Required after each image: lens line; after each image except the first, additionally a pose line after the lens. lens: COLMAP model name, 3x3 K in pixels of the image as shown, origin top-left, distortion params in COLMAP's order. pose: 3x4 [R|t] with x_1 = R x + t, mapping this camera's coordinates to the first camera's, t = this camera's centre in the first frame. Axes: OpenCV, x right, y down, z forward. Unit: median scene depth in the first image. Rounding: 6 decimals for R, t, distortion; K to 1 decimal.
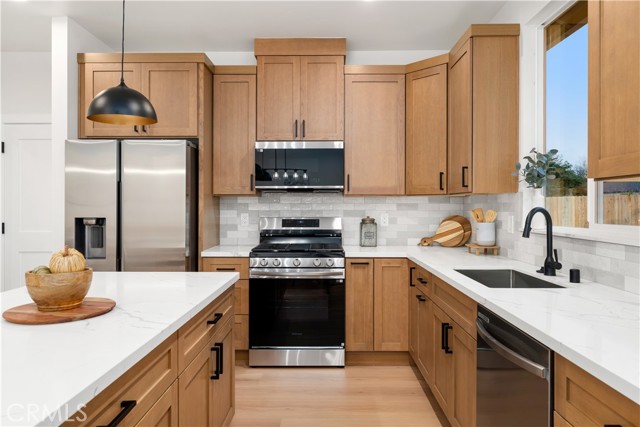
lens RADIAL K [[433.8, 0, 321.2], [0, 433.8, 207.7], [0, 0, 1]] dist [0.004389, -0.002566]
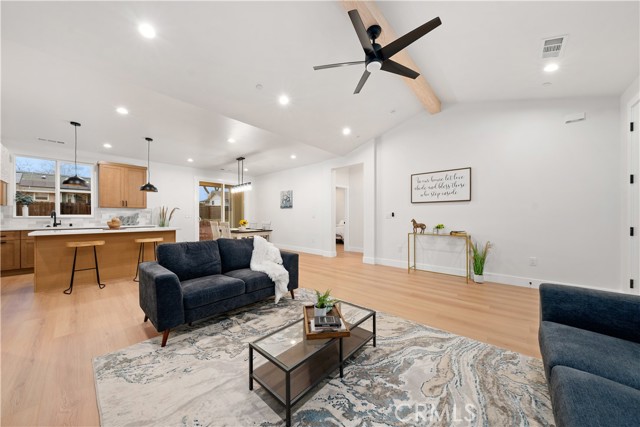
lens RADIAL K [[216.3, 0, 321.1], [0, 216.3, 217.0], [0, 0, 1]] dist [-0.002359, -0.000006]
pose [[-0.757933, -0.000887, 0.652331, -1.878223], [0.000367, 0.999998, 0.001786, 0.037775], [-0.652332, 0.001593, -0.757932, 0.598540]]
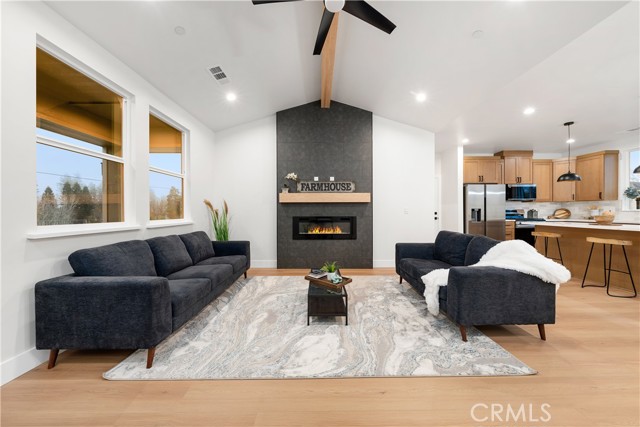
lens RADIAL K [[216.3, 0, 320.6], [0, 216.3, 213.0], [0, 0, 1]] dist [-0.002359, -0.000006]
pose [[0.999781, -0.006081, 0.020002, -1.601959], [0.006010, 0.999976, 0.003584, 0.039345], [-0.020023, -0.003463, 0.999794, -0.532722]]
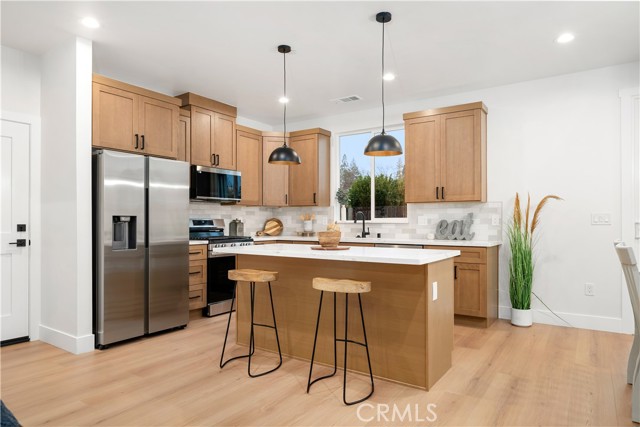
lens RADIAL K [[400.8, 0, 321.0], [0, 400.8, 220.2], [0, 0, 1]] dist [0.007712, -0.002372]
pose [[0.551397, 0.002244, 0.834240, -1.101701], [0.003411, 0.999982, -0.004944, 0.039822], [-0.834236, 0.005572, 0.551380, -0.086991]]
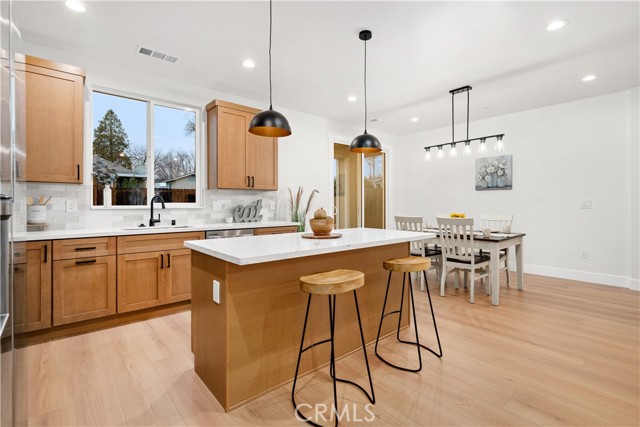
lens RADIAL K [[300.2, 0, 324.2], [0, 300.2, 204.8], [0, 0, 1]] dist [0.001803, -0.001809]
pose [[-0.665334, -0.000575, 0.746546, -0.797272], [0.001780, 0.999996, 0.002356, 0.029205], [-0.746544, 0.002897, -0.665330, 0.905921]]
